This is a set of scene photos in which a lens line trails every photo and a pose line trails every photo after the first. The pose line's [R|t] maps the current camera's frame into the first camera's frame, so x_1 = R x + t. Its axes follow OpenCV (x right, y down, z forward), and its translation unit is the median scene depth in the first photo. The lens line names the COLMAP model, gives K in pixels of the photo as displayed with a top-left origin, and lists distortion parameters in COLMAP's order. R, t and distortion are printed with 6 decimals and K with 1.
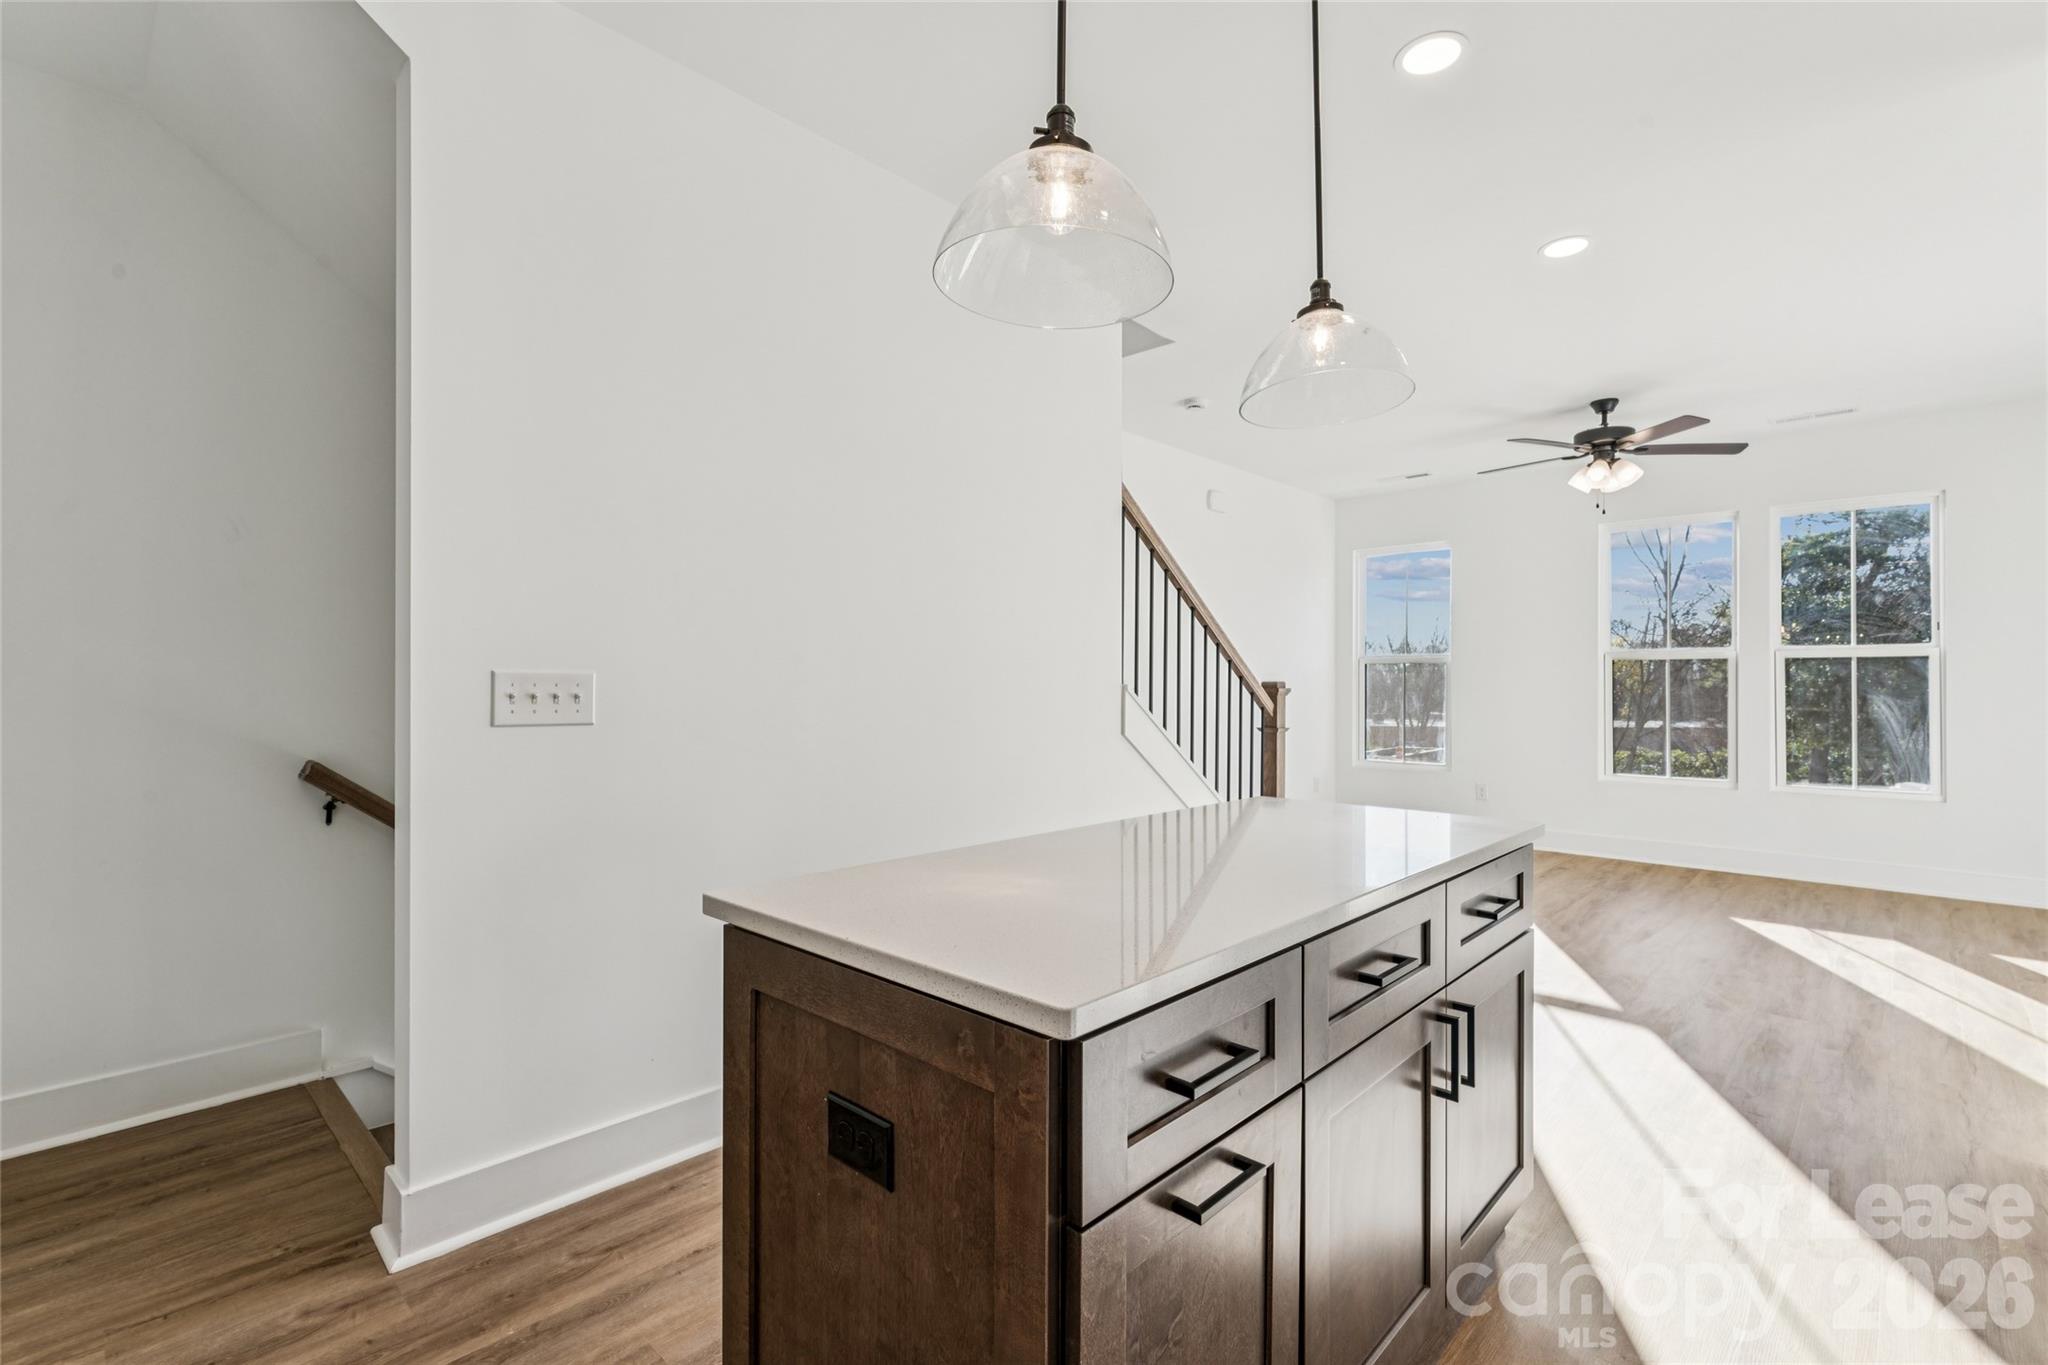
lens RADIAL K [[925.7, 0, 1024.1], [0, 925.7, 684.7], [0, 0, 1]] dist [0.001164, -0.000993]
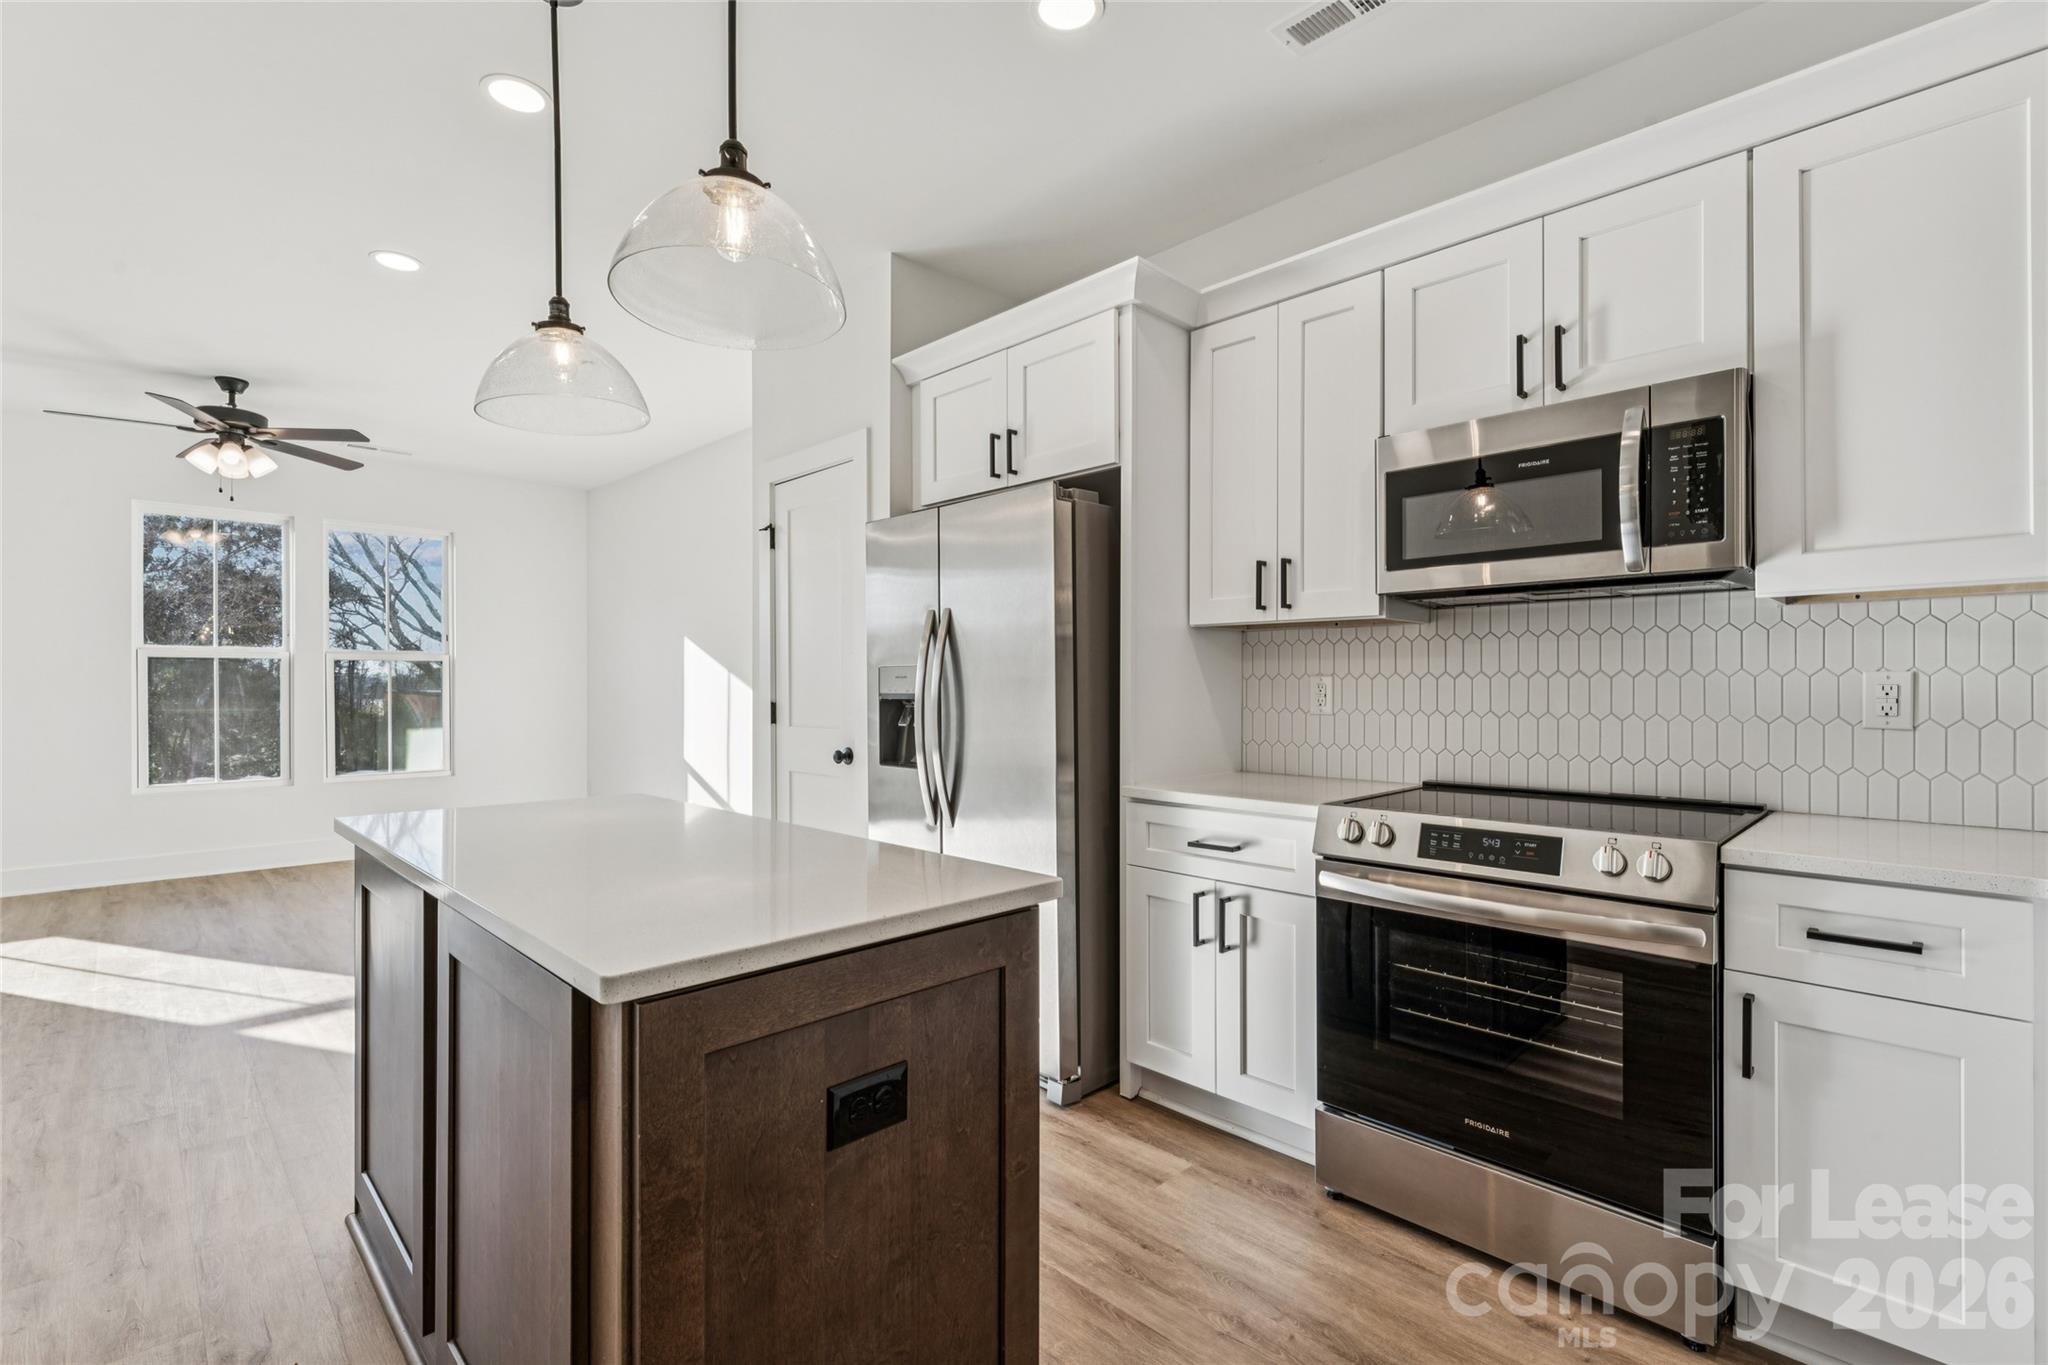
lens RADIAL K [[925.7, 0, 1023.7], [0, 925.7, 686.8], [0, 0, 1]] dist [0.001164, -0.000993]
pose [[0.037226, -0.003710, 0.999300, -0.278262], [0.000684, 0.999993, 0.003687, -0.000507], [-0.999307, 0.000546, 0.037229, 0.172500]]
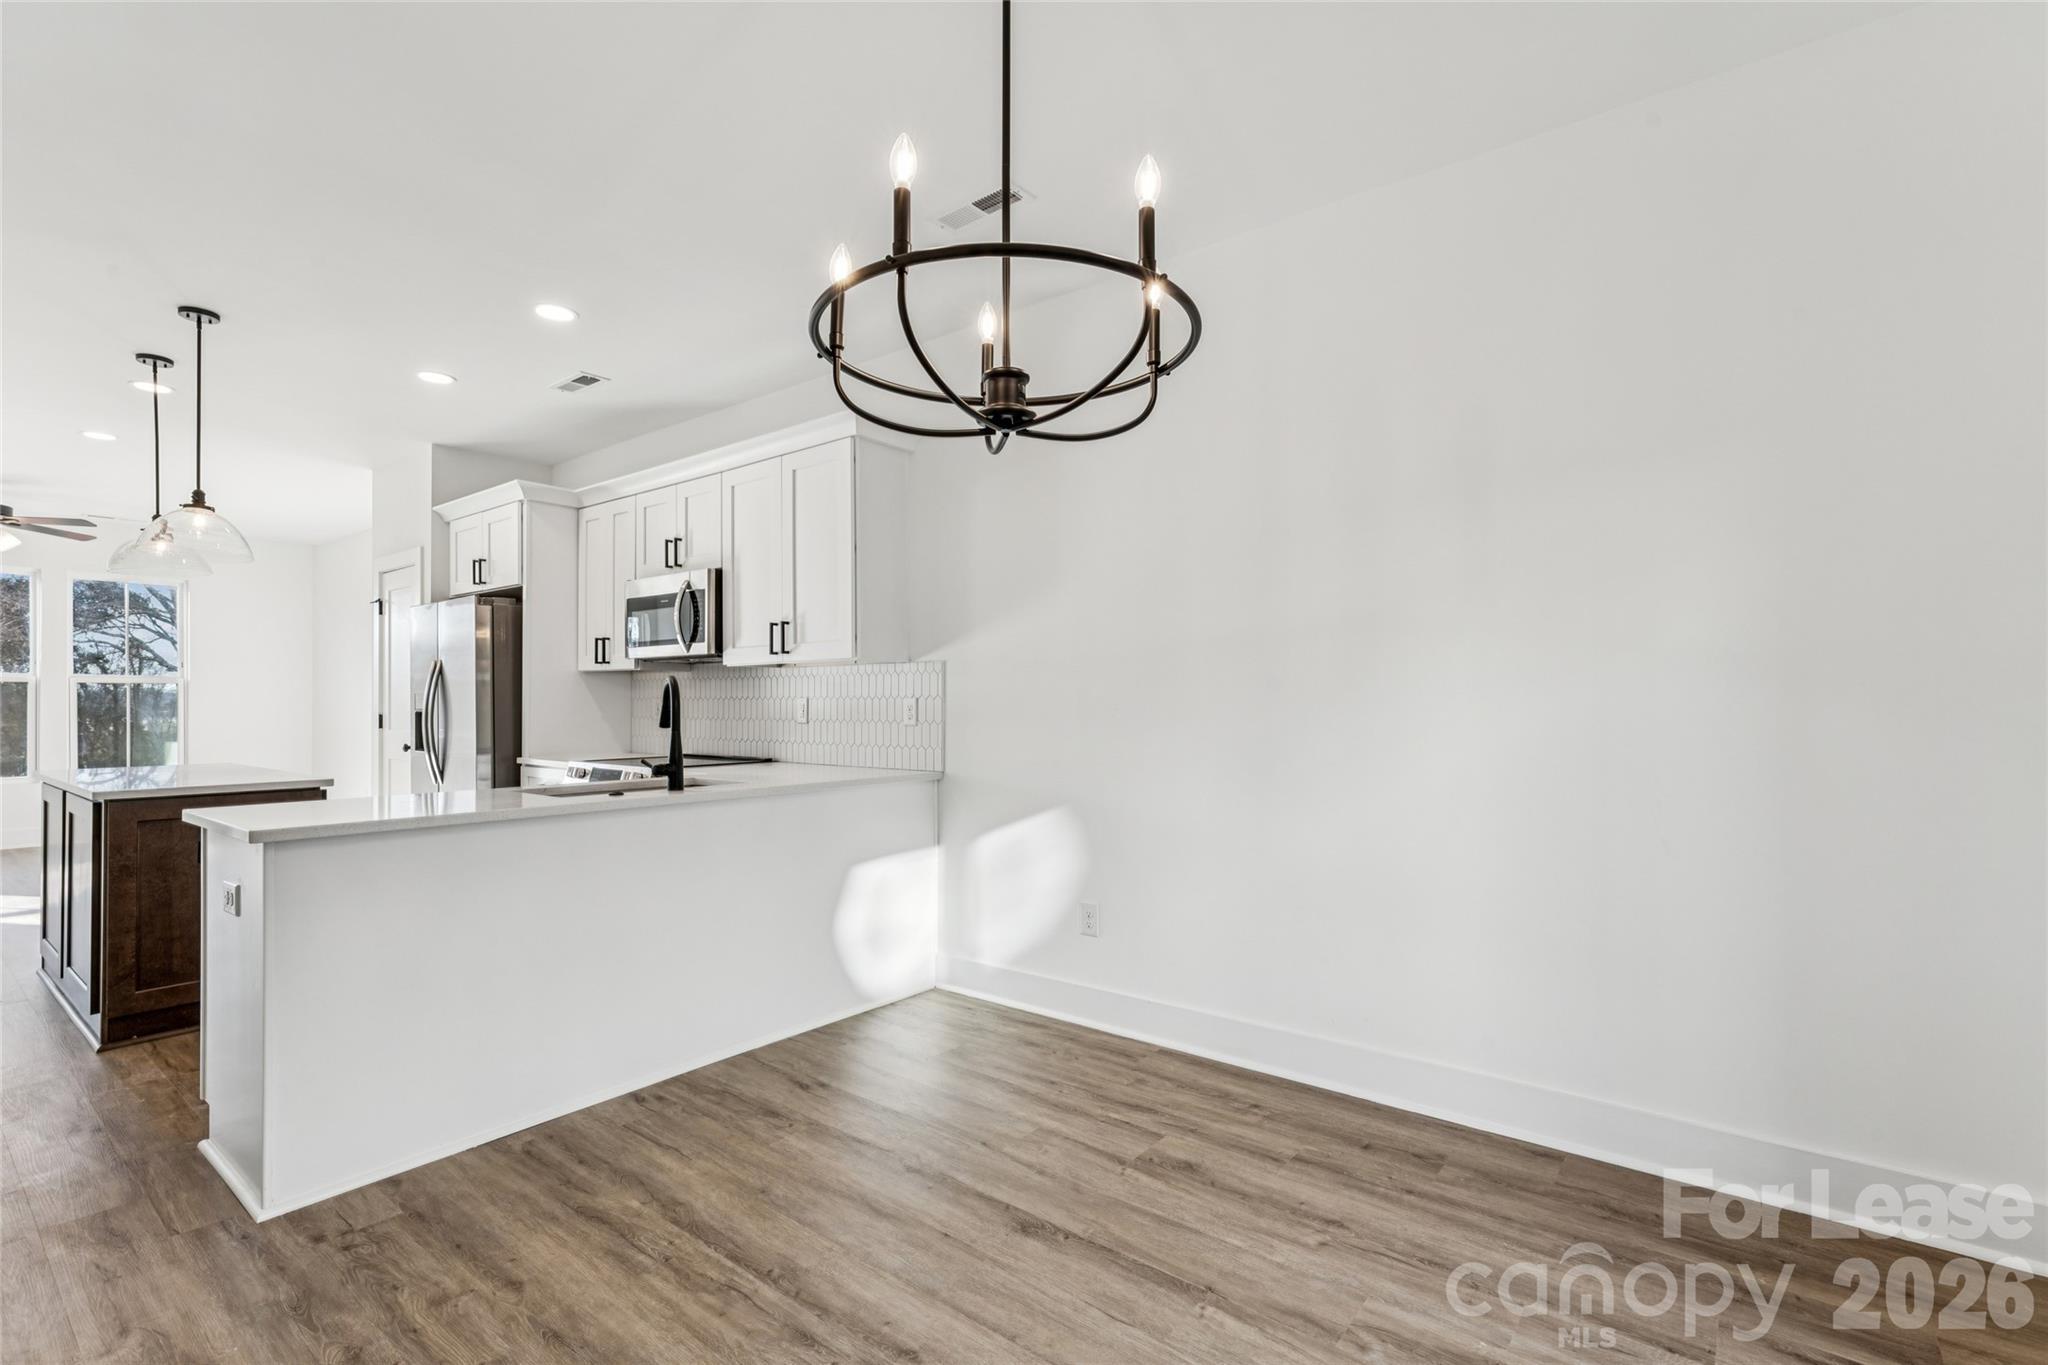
lens RADIAL K [[925.7, 0, 1028.9], [0, 925.7, 697.4], [0, 0, 1]] dist [0.001164, -0.000993]
pose [[-0.095253, 0.002581, 0.995450, -0.787619], [0.000439, 0.999997, -0.002551, -0.003527], [-0.995453, 0.000194, -0.095254, -0.314745]]
